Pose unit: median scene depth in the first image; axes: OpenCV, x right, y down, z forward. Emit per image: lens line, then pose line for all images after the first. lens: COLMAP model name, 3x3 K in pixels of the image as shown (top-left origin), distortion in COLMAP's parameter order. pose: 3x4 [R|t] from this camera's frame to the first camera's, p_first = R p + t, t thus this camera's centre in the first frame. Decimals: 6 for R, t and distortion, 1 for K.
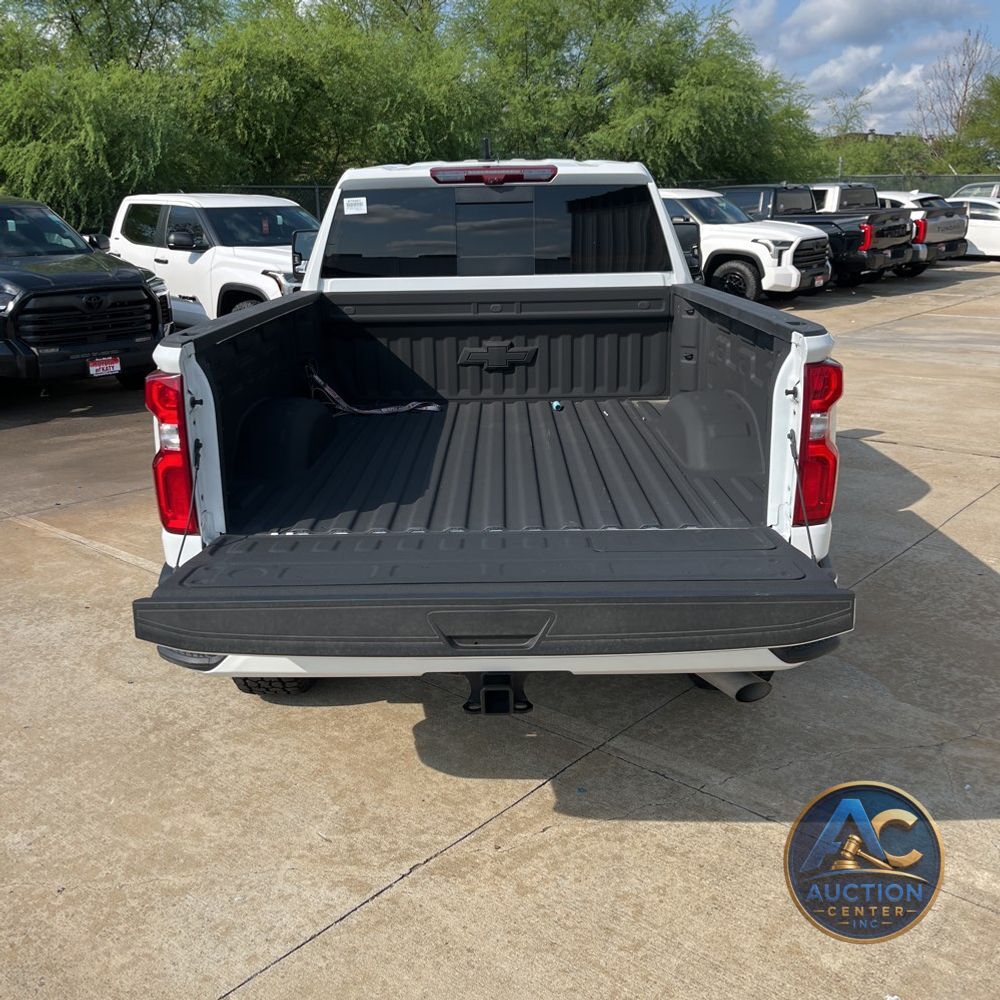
lens RADIAL K [[1017.2, 0, 493.5], [0, 1017.2, 499.7], [0, 0, 1]] dist [0.026729, -0.011514]
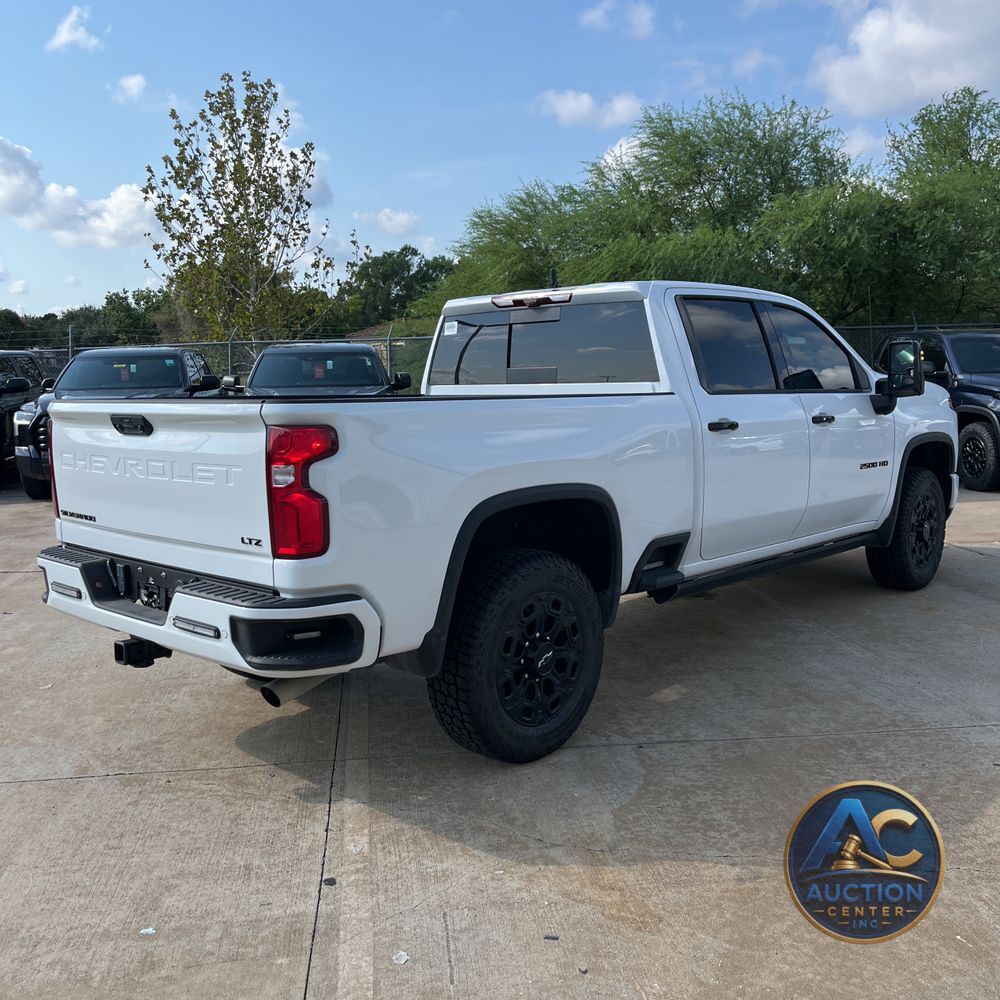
lens RADIAL K [[1028.8, 0, 500.0], [0, 1028.8, 500.0], [0, 0, 1]] dist [0.023011, 0.022223]
pose [[0.734317, 0.083838, -0.673610, 0.791377], [-0.178591, 0.981244, -0.072559, -0.000061], [0.654893, 0.173582, 0.735517, 0.147341]]
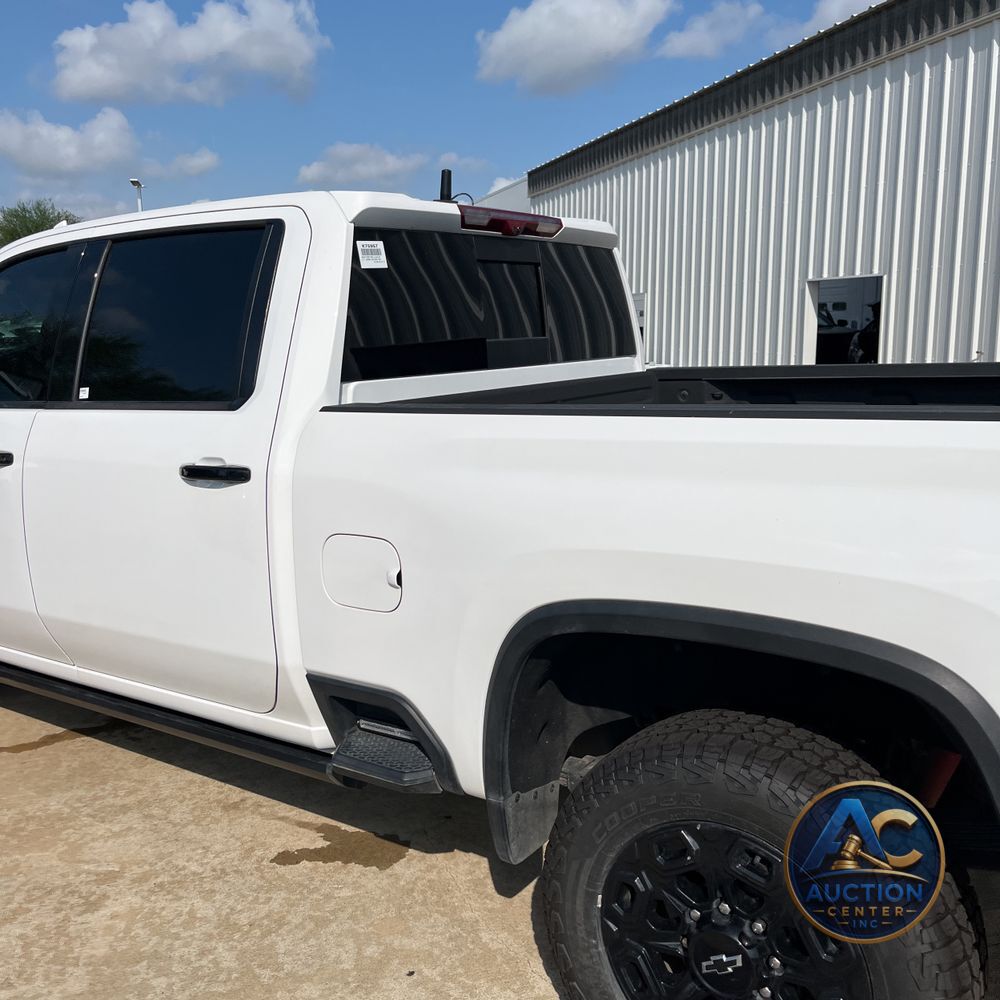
lens RADIAL K [[1017.2, 0, 493.5], [0, 1017.2, 499.7], [0, 0, 1]] dist [0.026729, -0.011514]
pose [[0.564016, -0.137418, 0.814250, -0.587758], [0.243115, 0.969986, -0.004699, -0.138367], [-0.789165, 0.200607, 0.580496, 0.653839]]
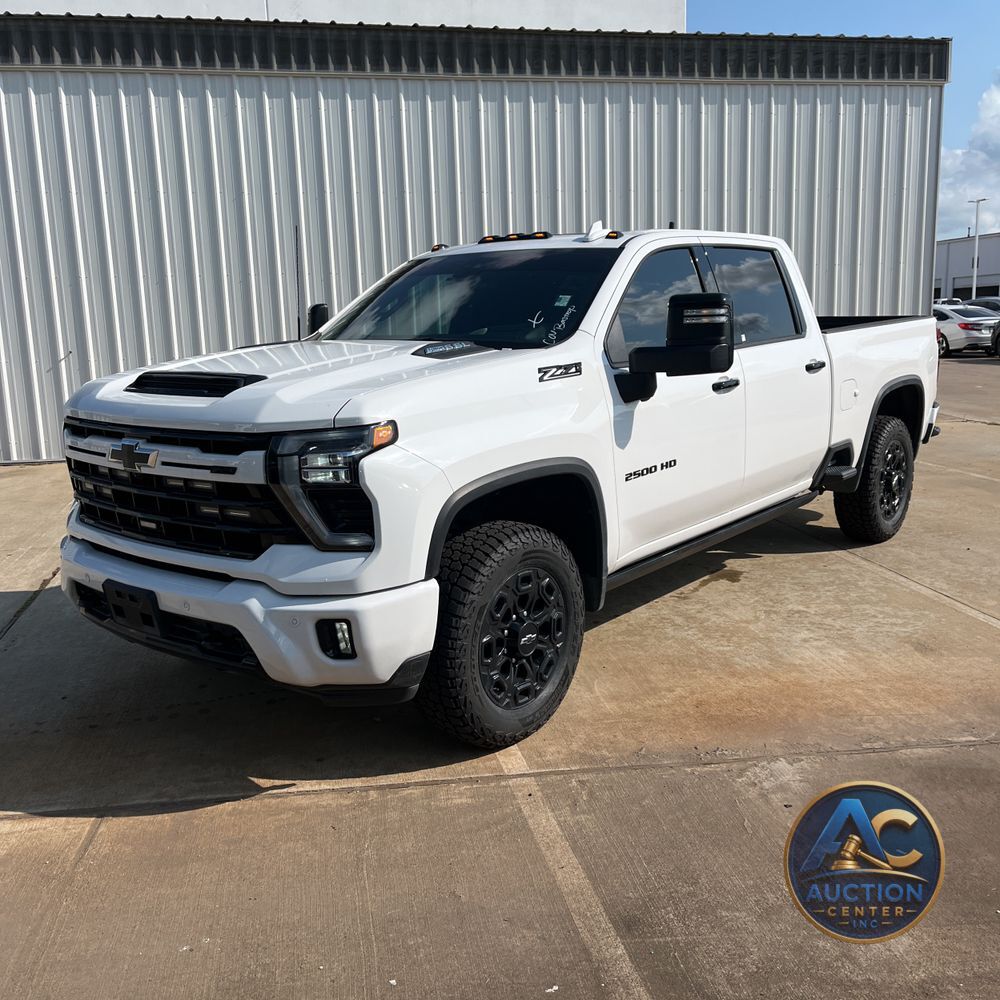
lens RADIAL K [[1003.9, 0, 499.6], [0, 1003.9, 520.1], [0, 0, 1]] dist [0.044290, -0.024269]
pose [[-0.775461, -0.093405, 0.624448, -0.693210], [0.216733, 0.889528, 0.402203, -0.598956], [-0.593031, 0.447232, -0.669550, 2.225770]]
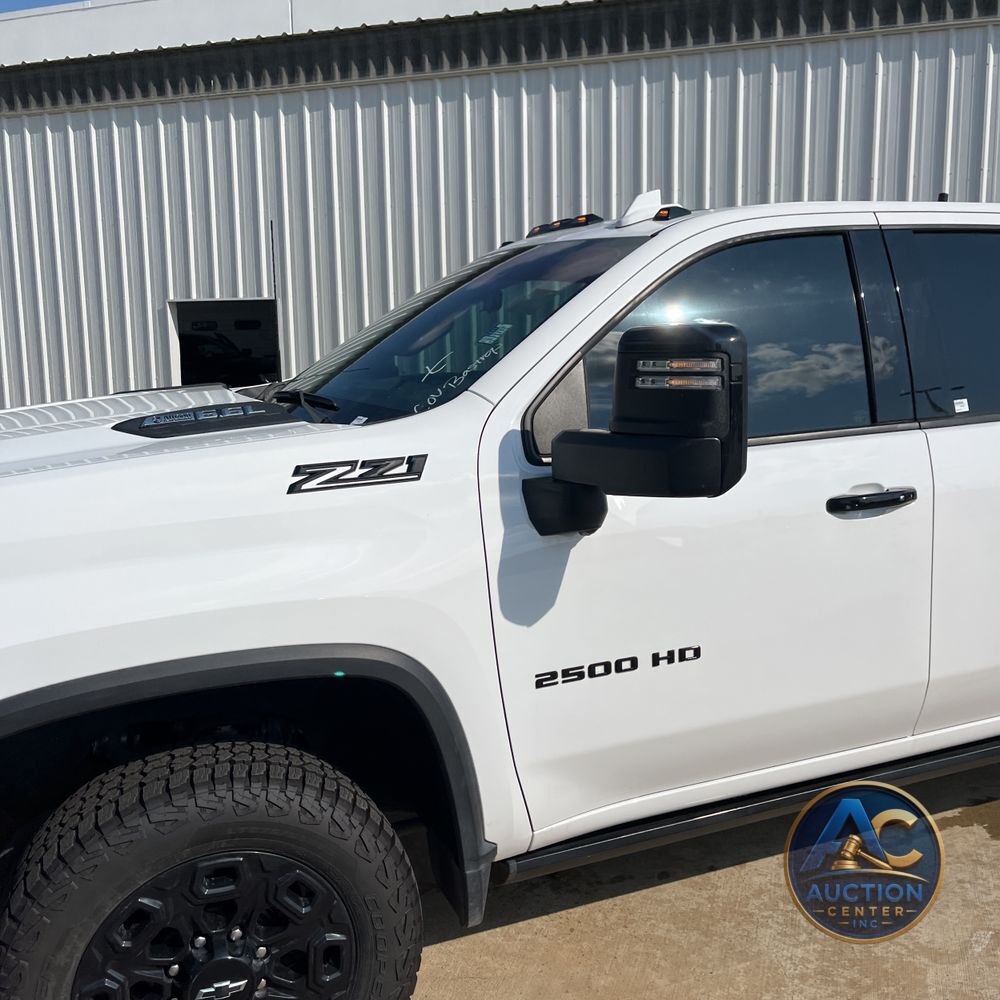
lens RADIAL K [[1008.3, 0, 512.4], [0, 1008.3, 496.1], [0, 0, 1]] dist [0.039382, -0.017600]
pose [[-0.388656, -0.128494, 0.912379, -0.618627], [0.281621, 0.926273, 0.250416, -0.440119], [-0.877289, 0.354270, -0.323815, 1.658869]]
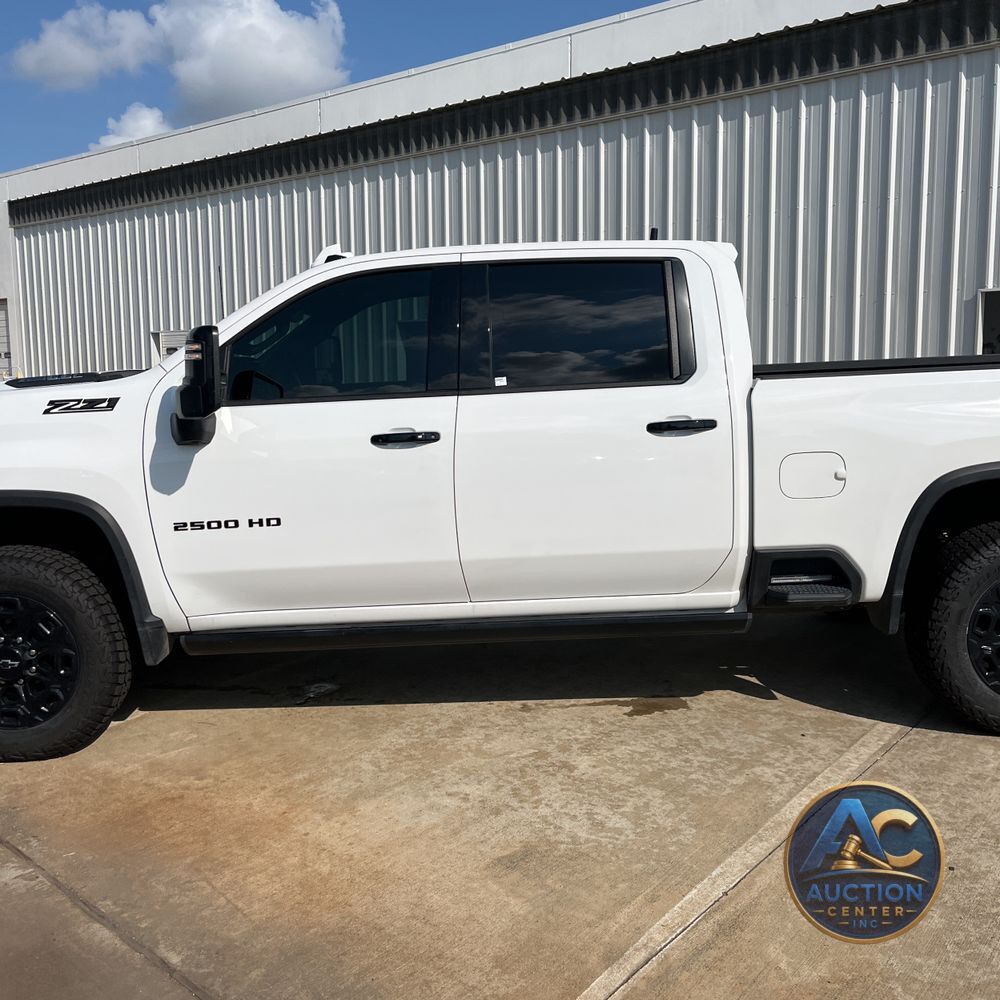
lens RADIAL K [[1008.3, 0, 492.7], [0, 1008.3, 497.5], [0, 0, 1]] dist [0.008990, 0.032581]
pose [[-0.022183, -0.125600, 0.991833, -1.037828], [0.301531, 0.945038, 0.126418, -0.289599], [-0.953198, 0.301873, 0.016909, 1.256226]]
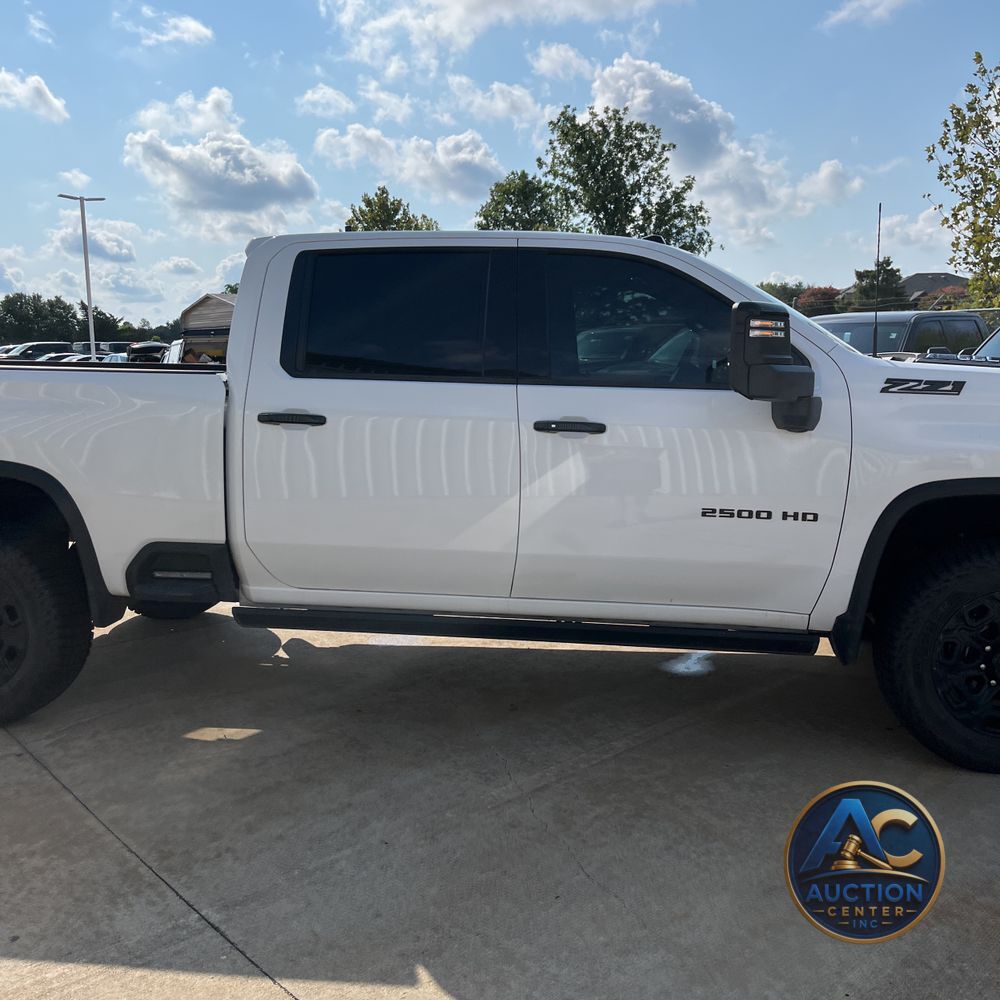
lens RADIAL K [[1025.6, 0, 471.7], [0, 1025.6, 456.0], [0, 0, 1]] dist [0.027229, 0.022189]
pose [[-0.122694, 0.119931, -0.985171, 1.042652], [-0.275039, 0.949681, 0.149864, -0.339402], [0.953572, 0.289348, -0.083534, 1.324286]]
